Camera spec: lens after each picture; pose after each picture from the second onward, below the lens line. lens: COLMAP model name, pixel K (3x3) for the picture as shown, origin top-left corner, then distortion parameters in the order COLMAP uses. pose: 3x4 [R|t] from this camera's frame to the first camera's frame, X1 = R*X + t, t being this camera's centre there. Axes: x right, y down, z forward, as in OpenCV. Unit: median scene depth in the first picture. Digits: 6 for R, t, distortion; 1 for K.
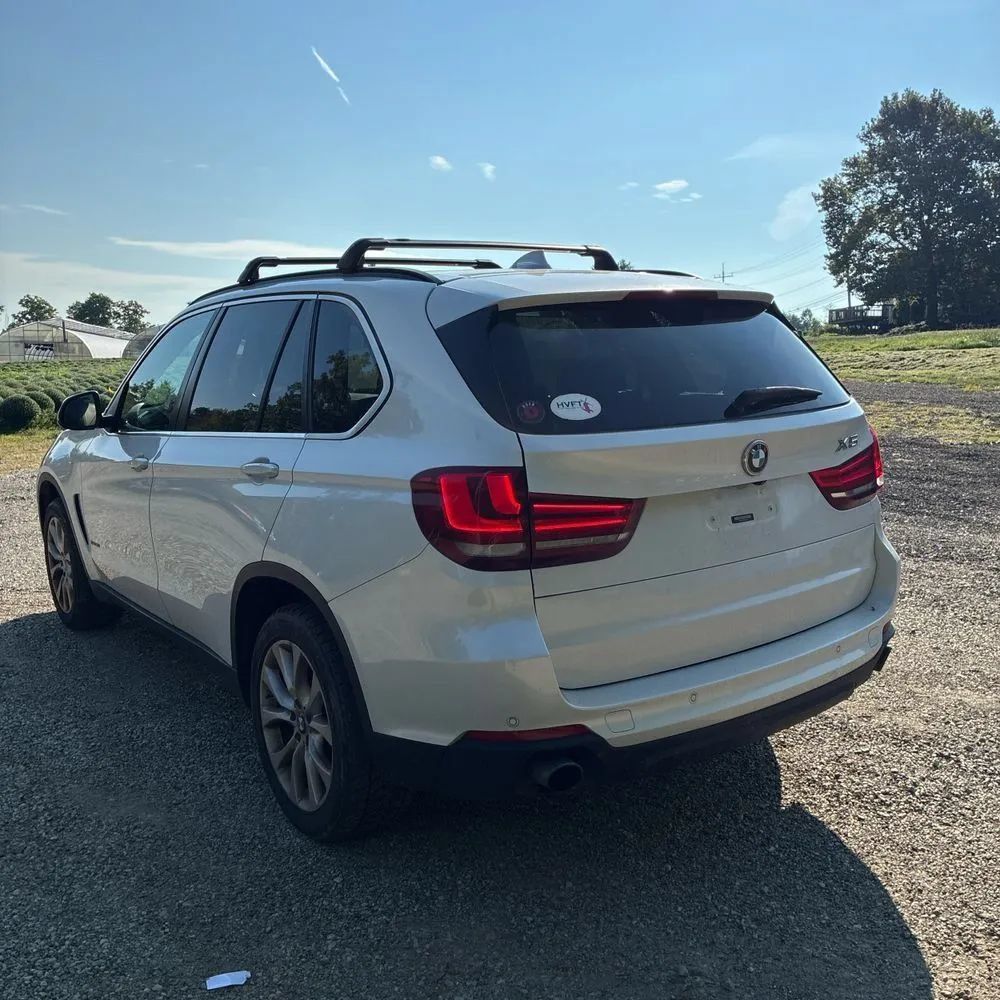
lens RADIAL K [[1030.5, 0, 498.9], [0, 1030.5, 501.8], [0, 0, 1]] dist [0.012603, 0.000000]
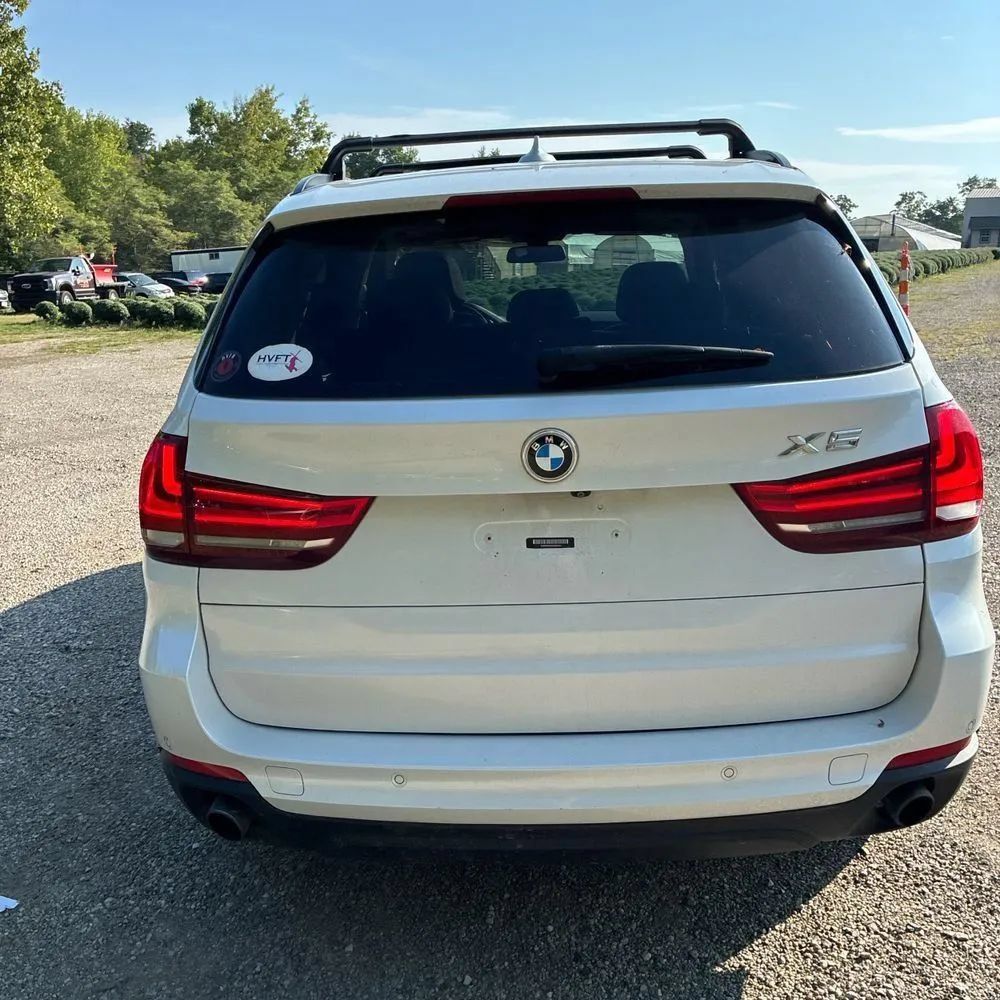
lens RADIAL K [[1030.5, 0, 503.9], [0, 1030.5, 522.4], [0, 0, 1]] dist [0.012603, 0.000000]
pose [[0.788265, 0.151836, -0.596308, 0.608944], [-0.081721, 0.986326, 0.143117, -0.090077], [0.609885, -0.064083, 0.789895, 0.463366]]
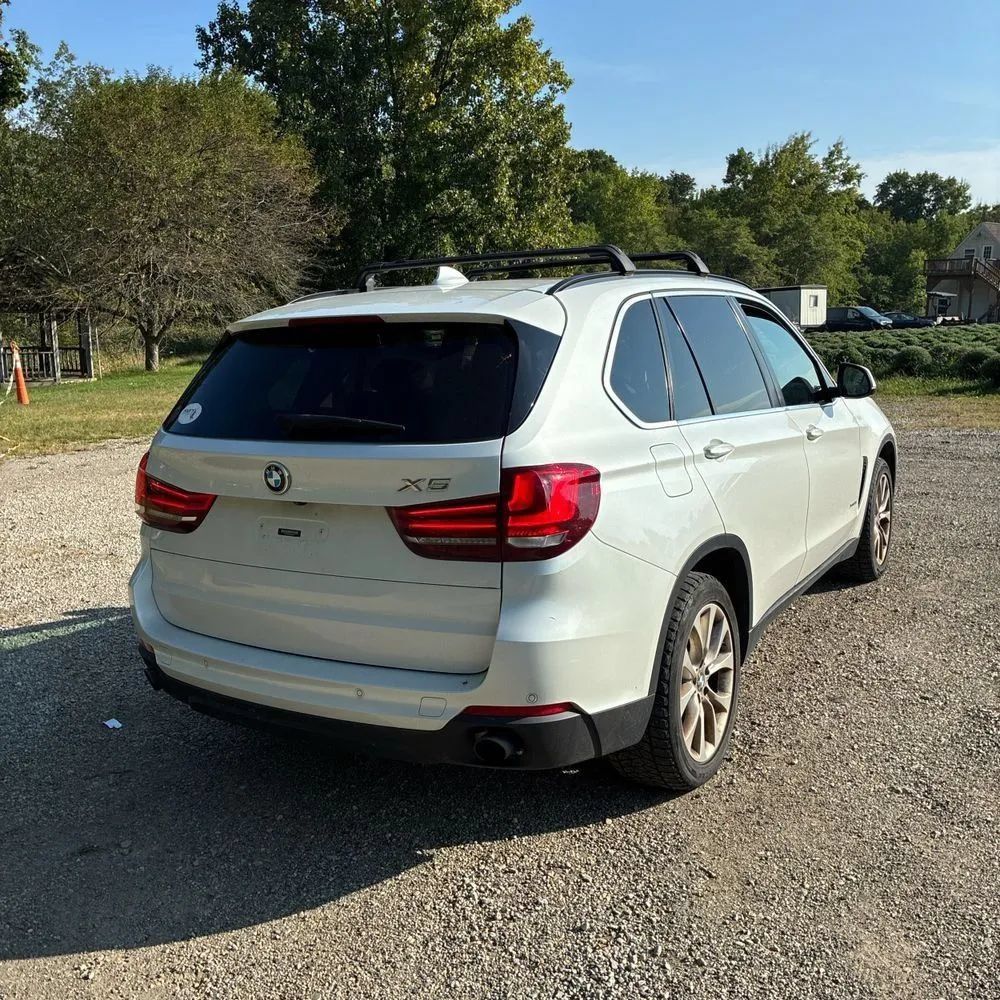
lens RADIAL K [[1030.5, 0, 498.5], [0, 1030.5, 499.2], [0, 0, 1]] dist [0.012603, 0.000000]
pose [[0.398431, 0.175146, -0.900320, 1.289506], [-0.123322, 0.982915, 0.136638, -0.192818], [0.908870, 0.056588, 0.413223, 0.757563]]
